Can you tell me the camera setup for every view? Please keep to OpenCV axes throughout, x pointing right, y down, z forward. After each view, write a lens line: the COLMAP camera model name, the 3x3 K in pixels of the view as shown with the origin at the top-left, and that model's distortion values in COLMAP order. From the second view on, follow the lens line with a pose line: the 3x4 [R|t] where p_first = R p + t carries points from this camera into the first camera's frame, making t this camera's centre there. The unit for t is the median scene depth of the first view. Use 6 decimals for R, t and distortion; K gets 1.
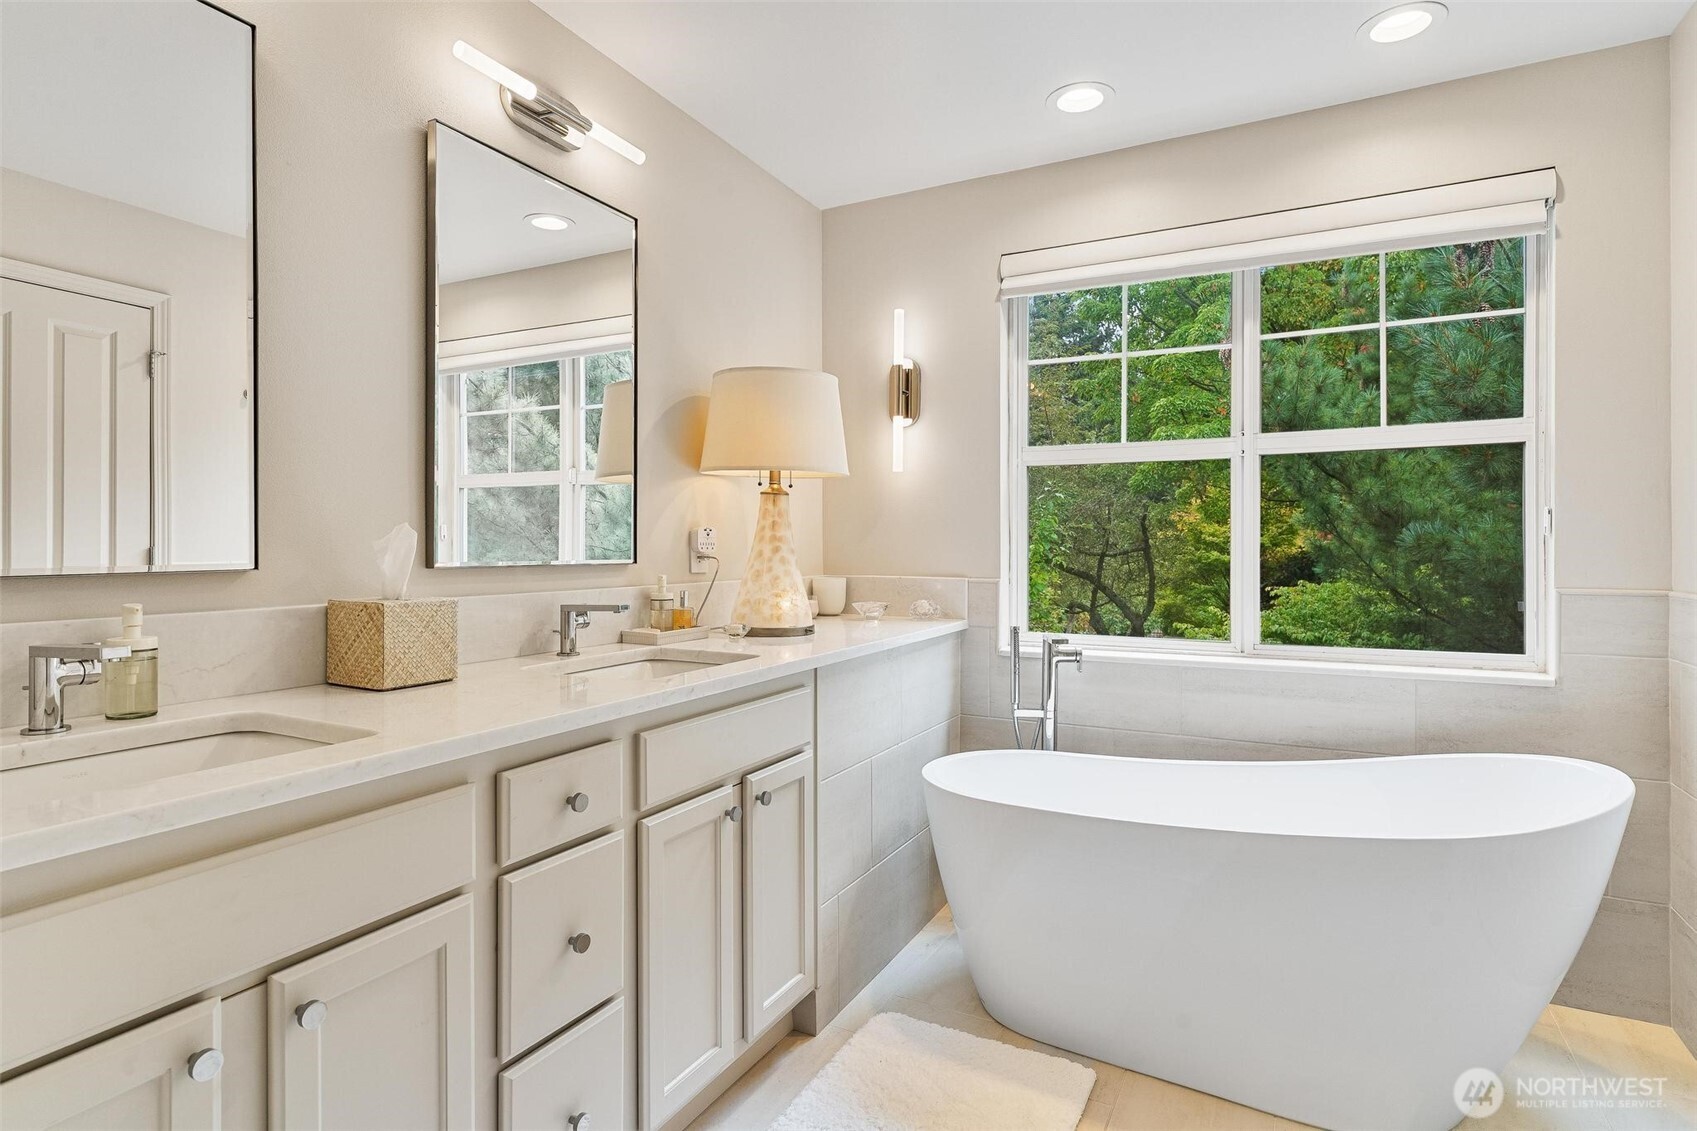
lens RADIAL K [[882.5, 0, 847.5], [0, 882.5, 546.6], [0, 0, 1]] dist [-0.000305, 0.000423]
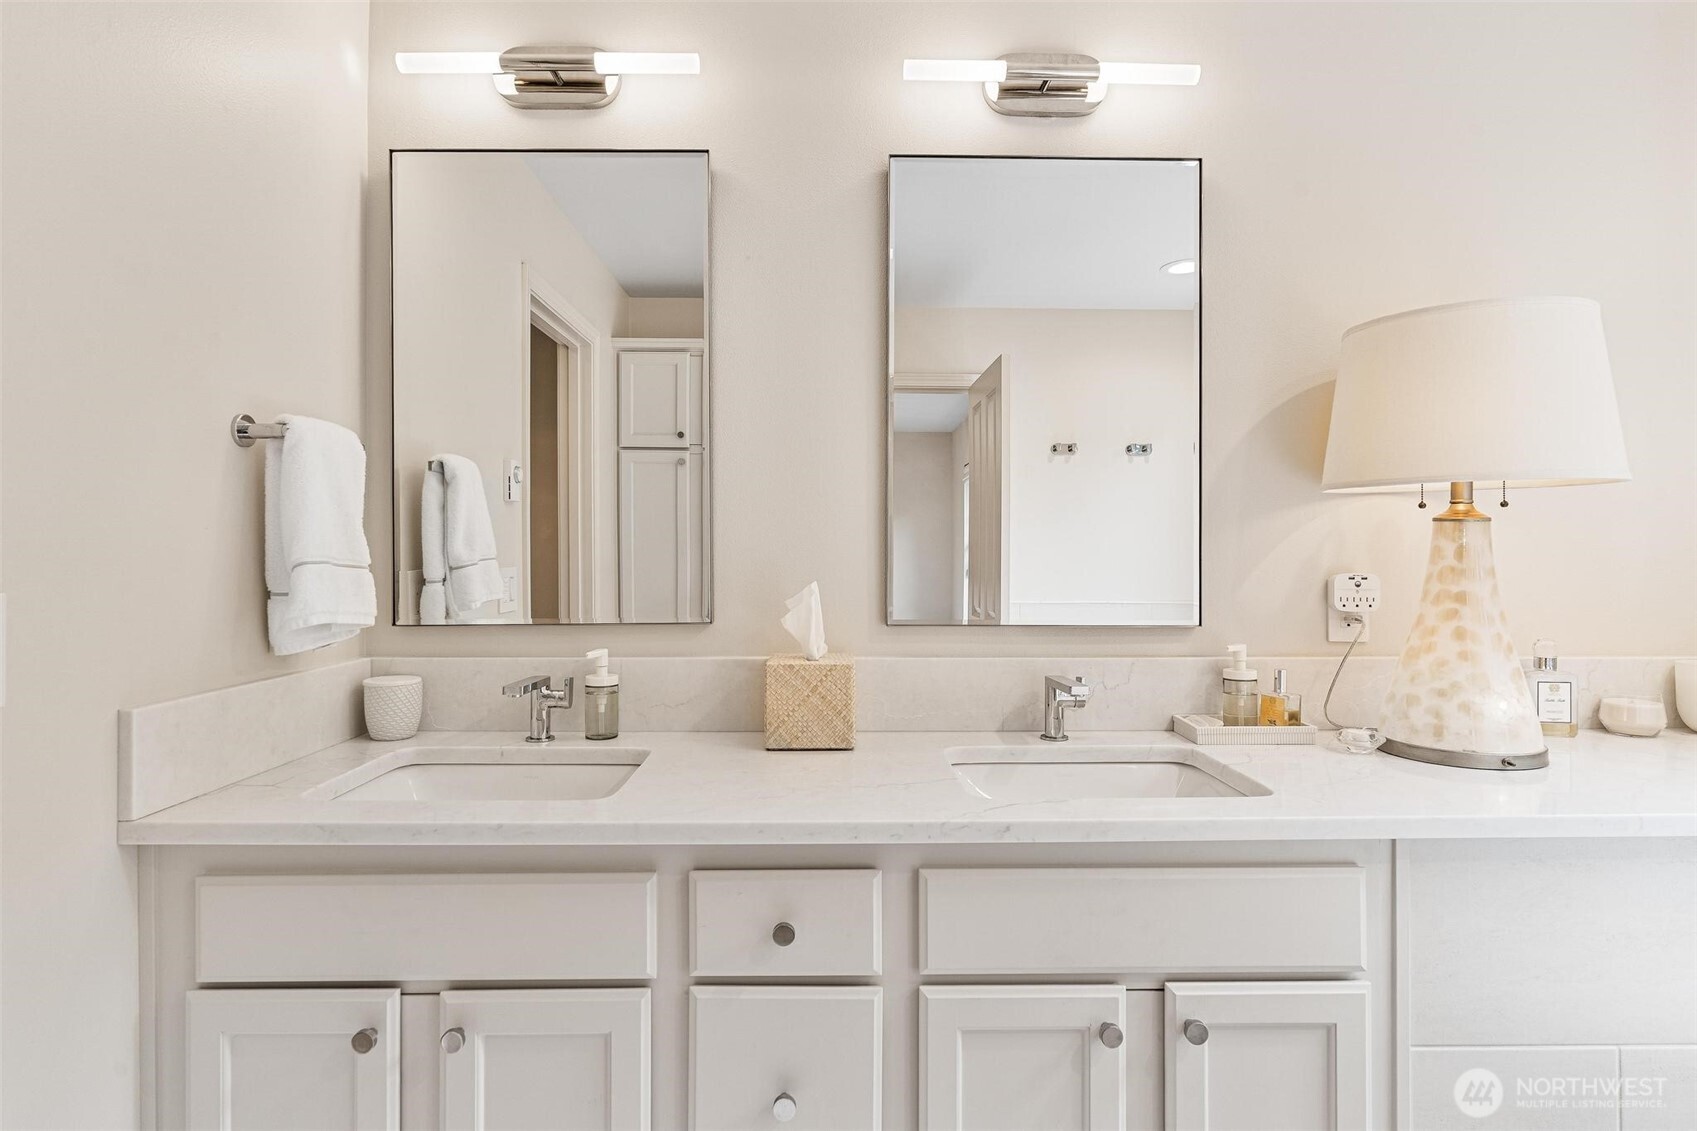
lens RADIAL K [[913.2, 0, 850.0], [0, 913.2, 539.8], [0, 0, 1]] dist [-0.001369, -0.000135]
pose [[0.481508, -0.014445, -0.876323, 0.280333], [-0.002675, 0.999835, -0.017950, -0.037143], [0.876438, 0.010987, 0.481390, 0.375662]]
